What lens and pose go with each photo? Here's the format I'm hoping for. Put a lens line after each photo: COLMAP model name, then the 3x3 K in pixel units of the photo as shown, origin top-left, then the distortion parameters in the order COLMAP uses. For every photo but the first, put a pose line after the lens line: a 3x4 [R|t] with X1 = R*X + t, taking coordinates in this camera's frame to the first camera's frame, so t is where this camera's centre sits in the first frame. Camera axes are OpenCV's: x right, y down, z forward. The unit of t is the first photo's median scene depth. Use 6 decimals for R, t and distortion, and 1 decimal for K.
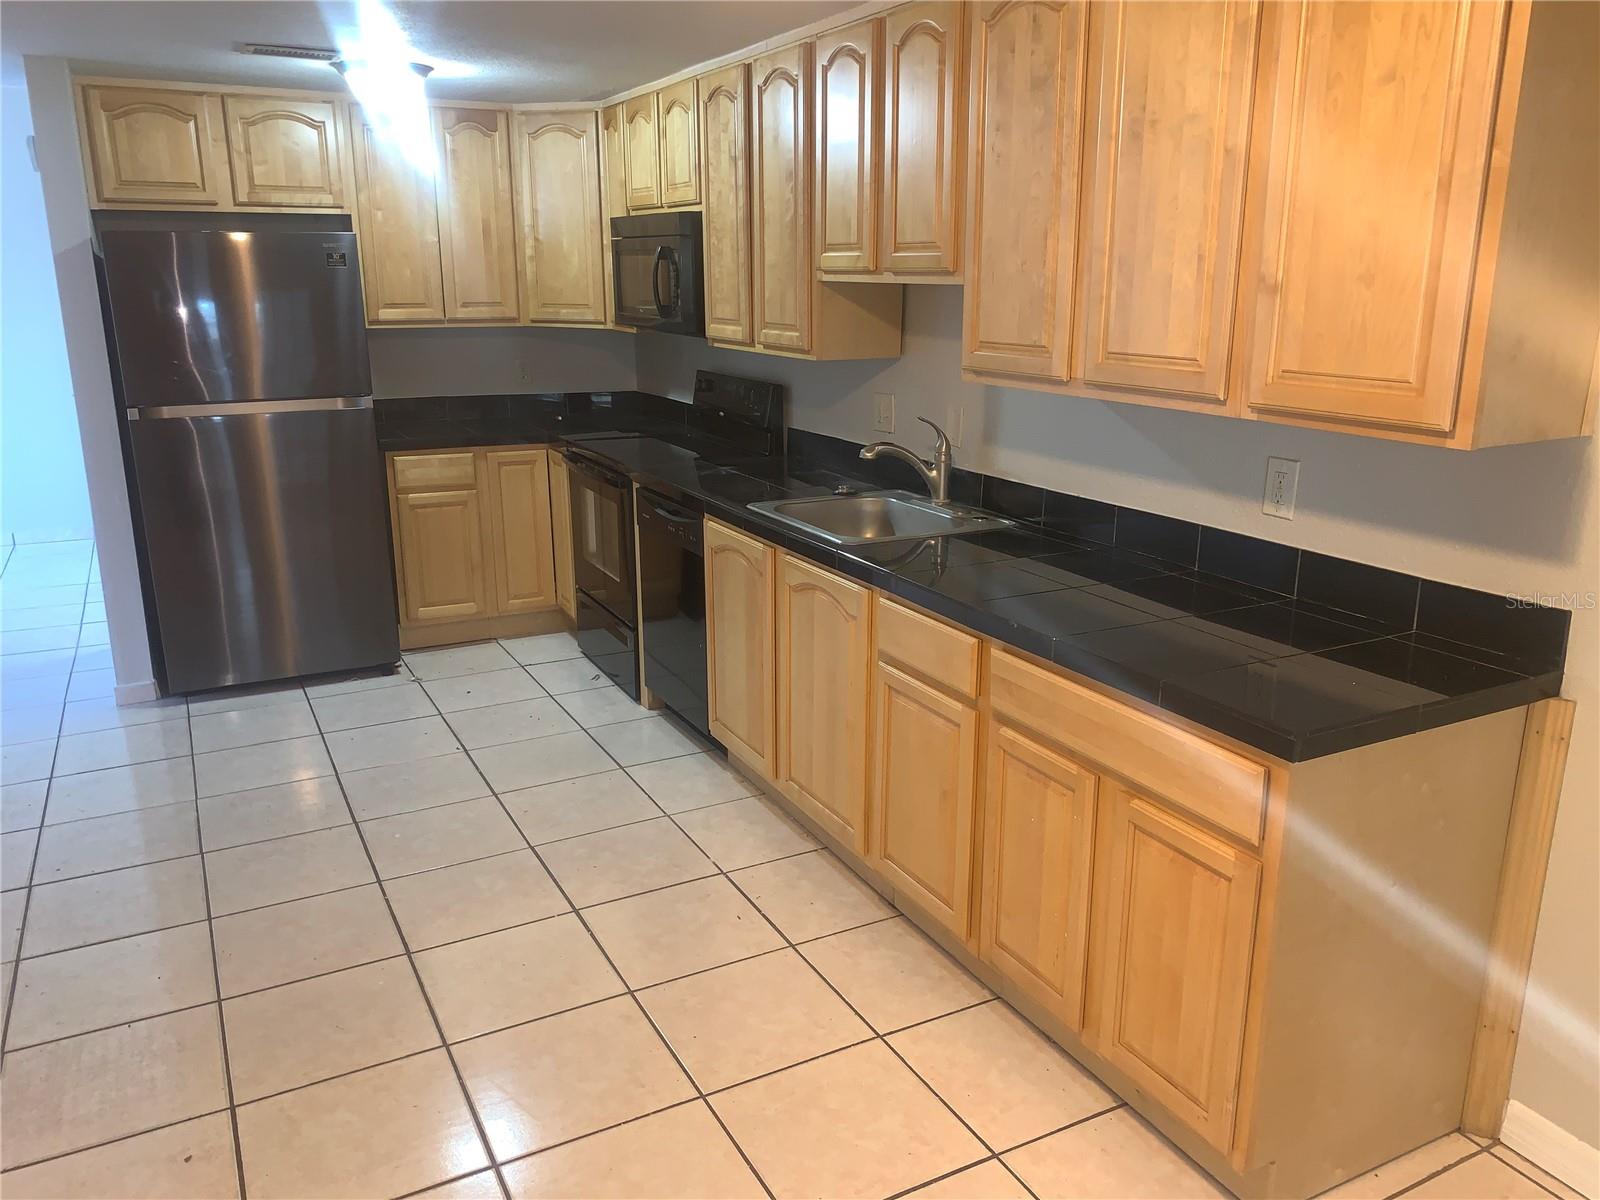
lens RADIAL K [[1223.4, 0, 805.4], [0, 1223.4, 597.3], [0, 0, 1]] dist [0.047451, -0.048430]
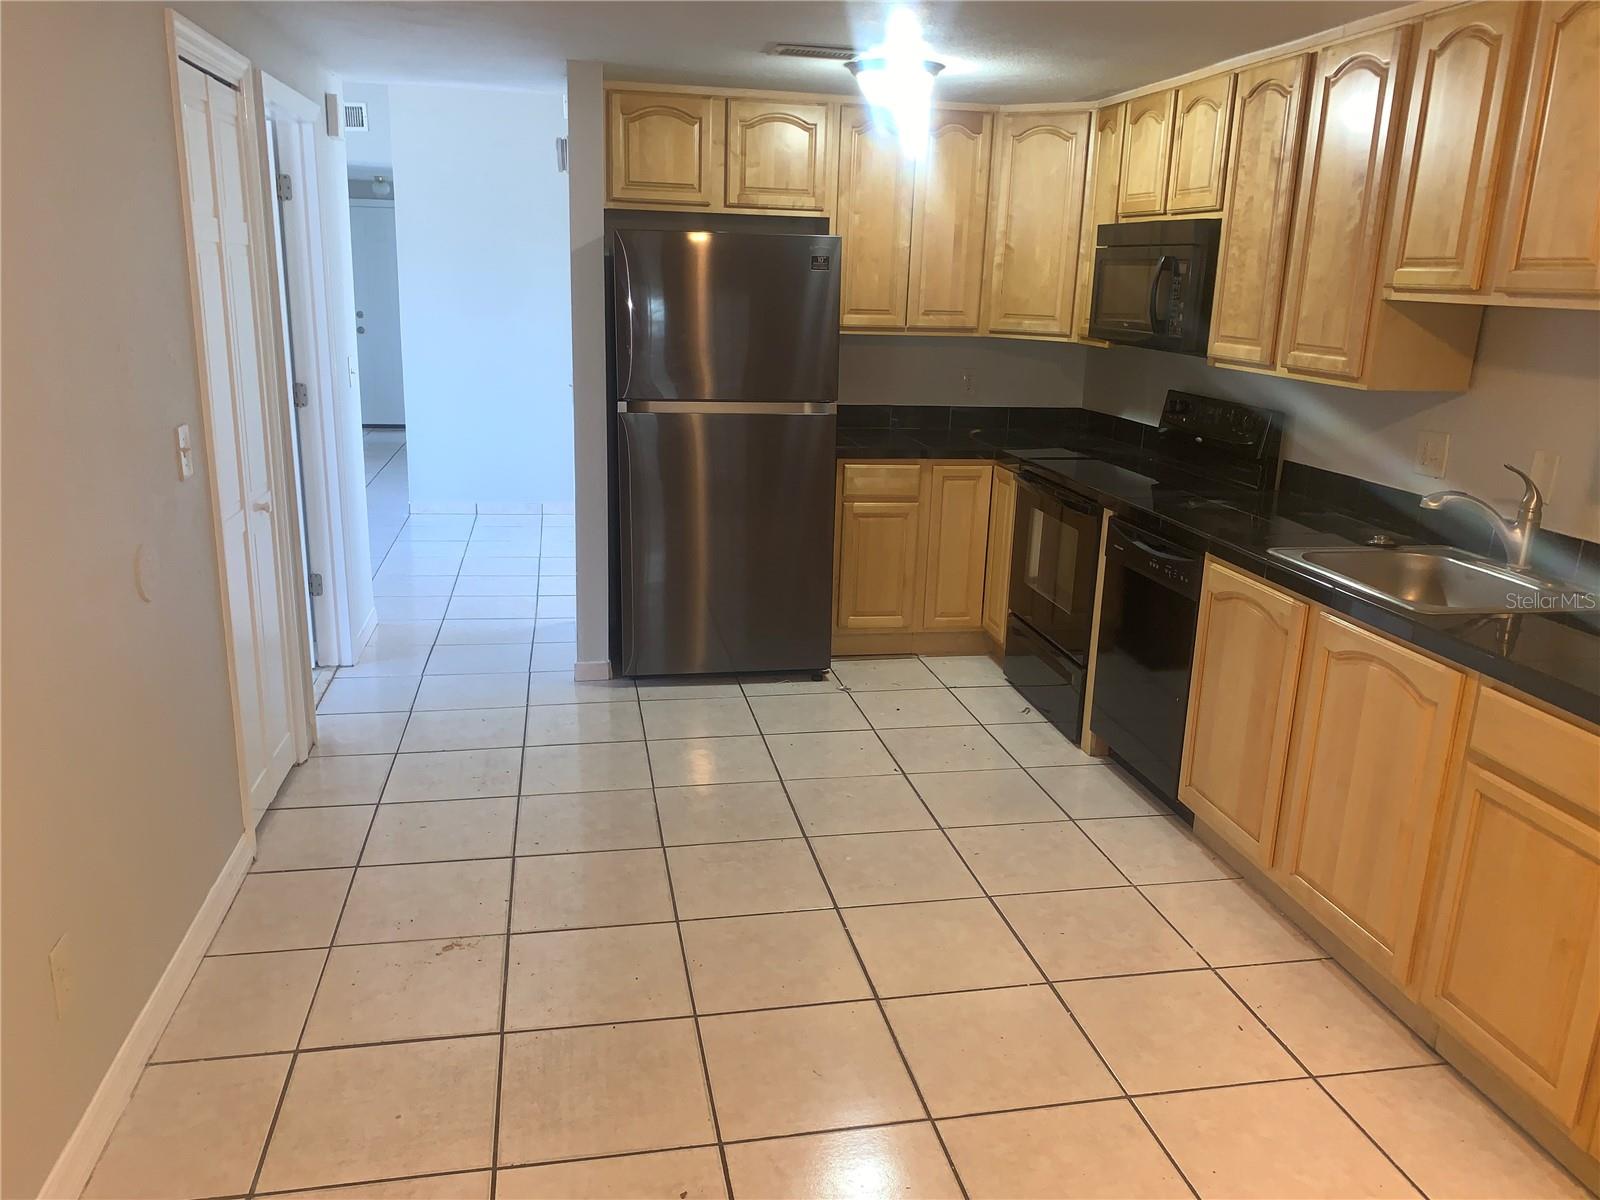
lens RADIAL K [[1223.4, 0, 805.4], [0, 1223.4, 597.3], [0, 0, 1]] dist [0.047451, -0.048430]
pose [[0.958493, 0.103374, -0.265717, -0.100375], [-0.105516, 0.994398, 0.006240, -0.009983], [0.264874, 0.022057, 0.964031, 0.048010]]
